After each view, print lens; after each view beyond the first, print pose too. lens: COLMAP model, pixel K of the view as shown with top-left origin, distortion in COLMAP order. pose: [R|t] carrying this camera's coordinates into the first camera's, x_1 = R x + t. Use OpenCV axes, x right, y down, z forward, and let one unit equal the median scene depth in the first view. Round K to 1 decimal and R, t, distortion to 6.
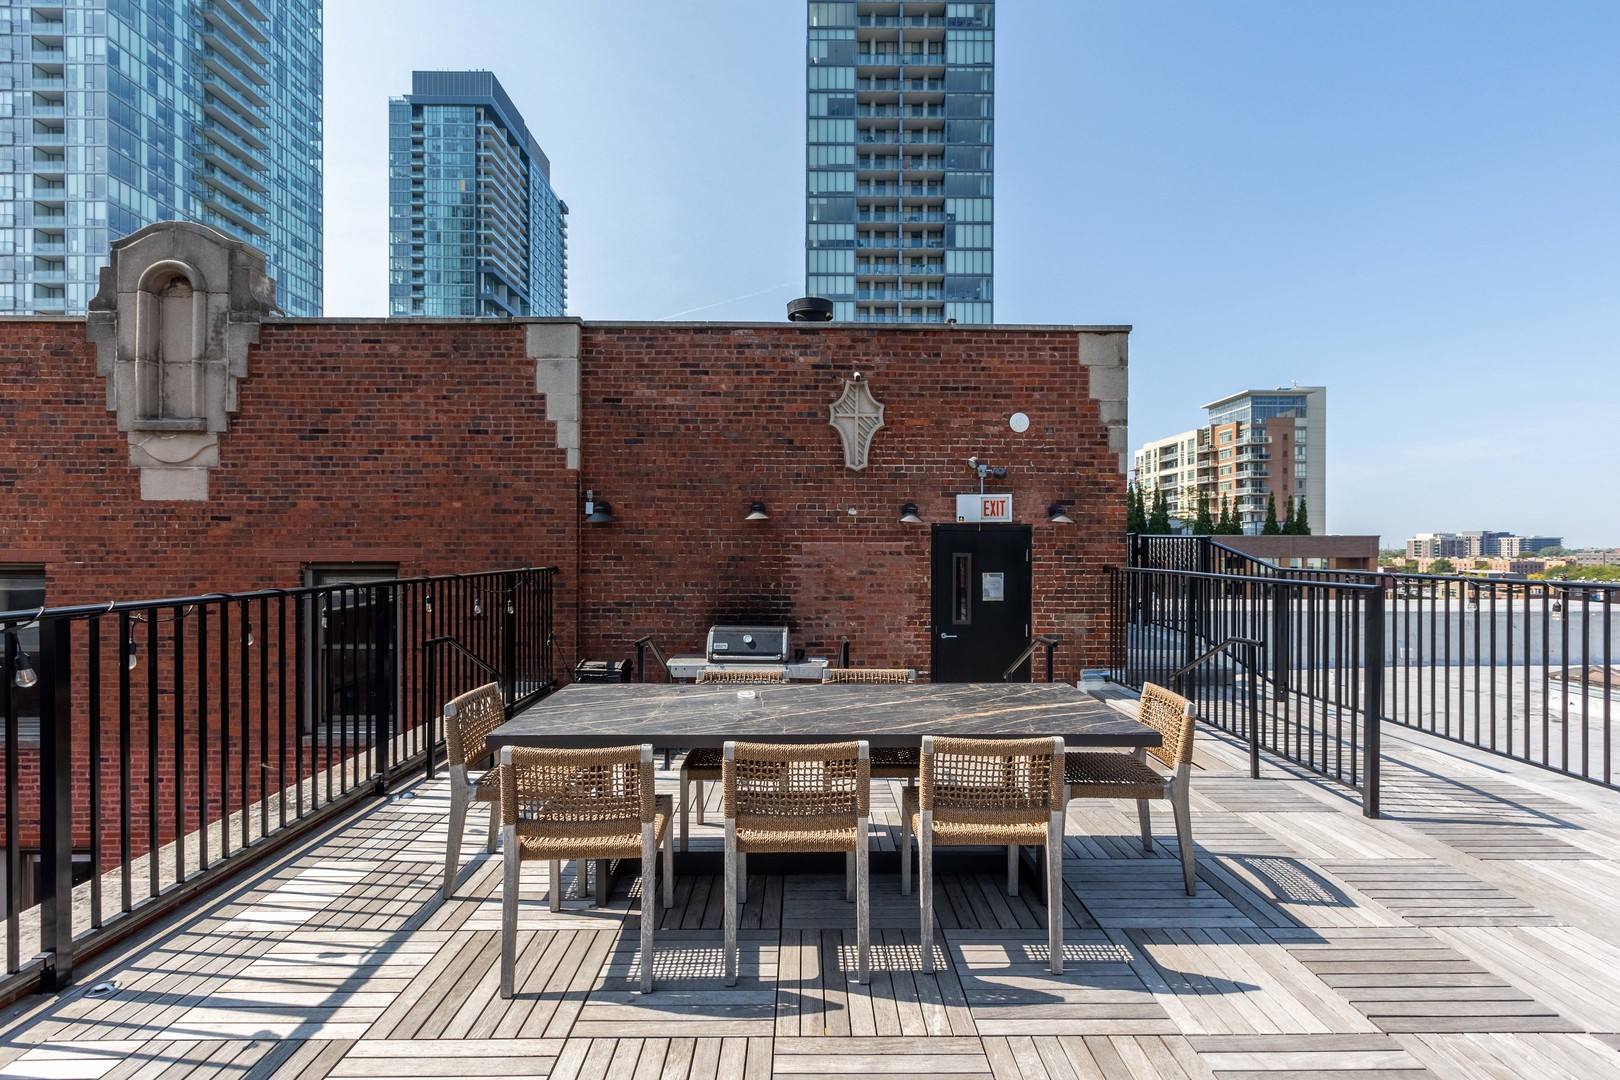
lens RADIAL K [[734.7, 0, 807.0], [0, 734.7, 542.0], [0, 0, 1]] dist [0.002988, 0.000341]
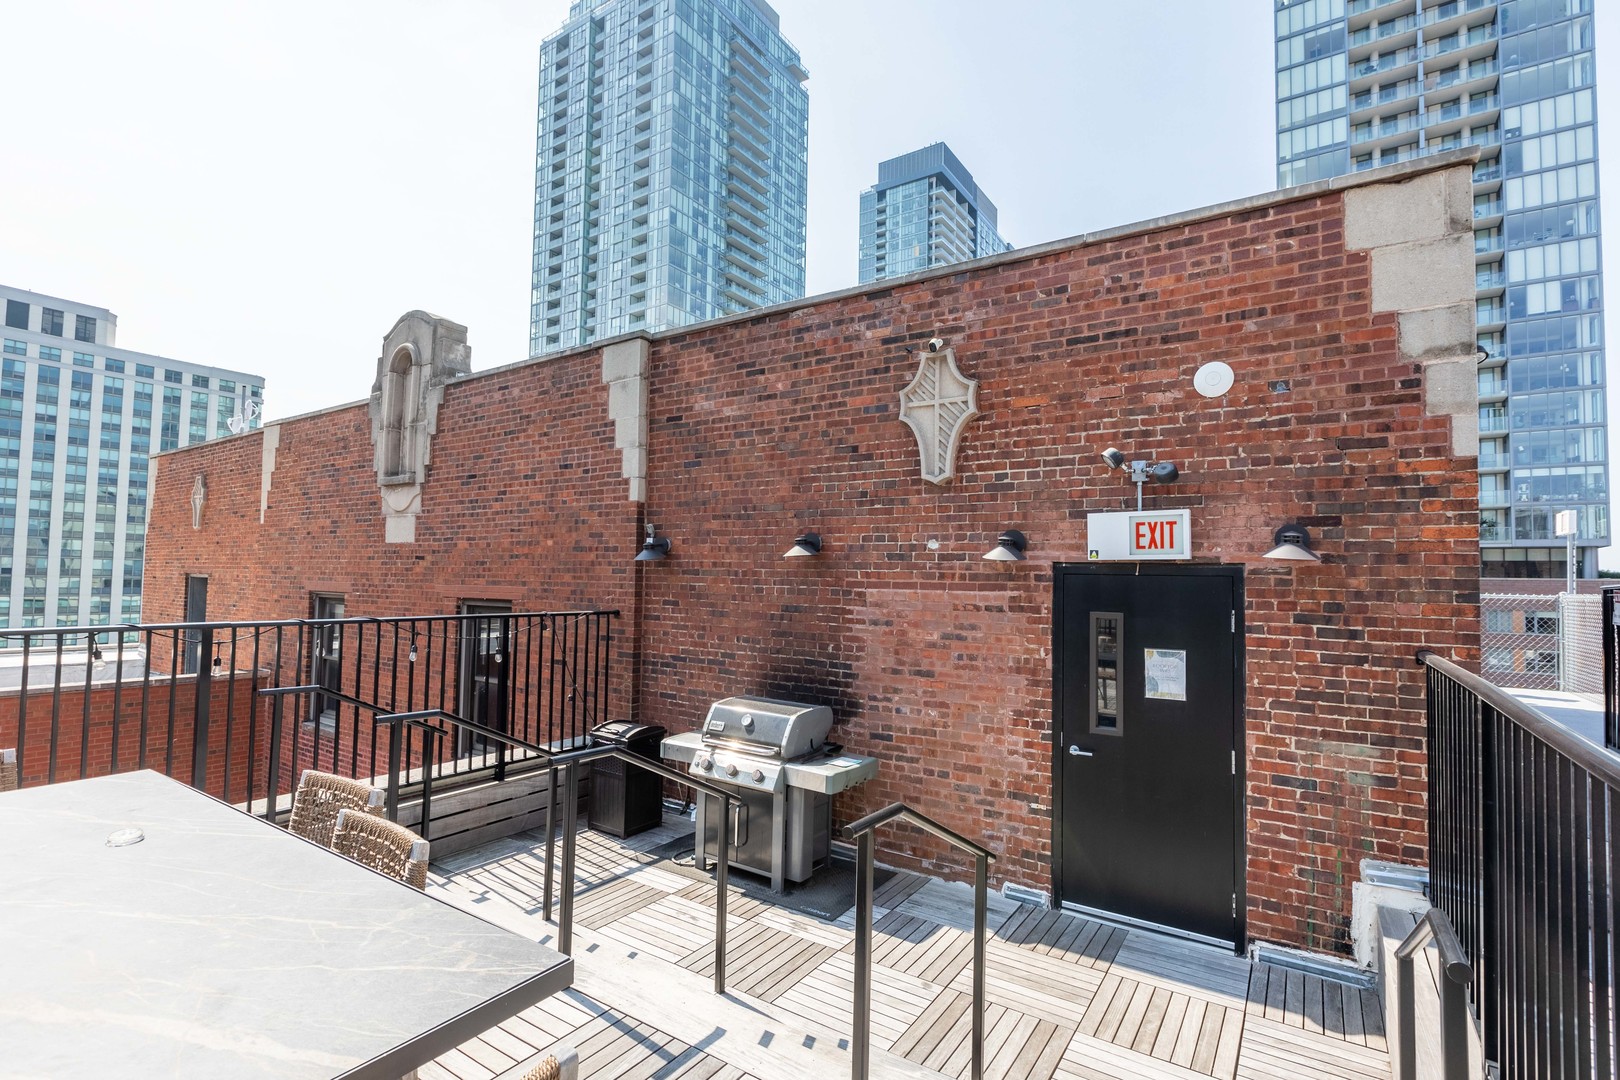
lens RADIAL K [[746.8, 0, 810.6], [0, 746.8, 543.2], [0, 0, 1]] dist [-0.002592, -0.000650]
pose [[0.825374, -0.014411, -0.564402, 0.354383], [-0.013835, 0.998858, -0.045737, -0.009798], [0.564417, 0.045558, 0.824232, 0.372842]]
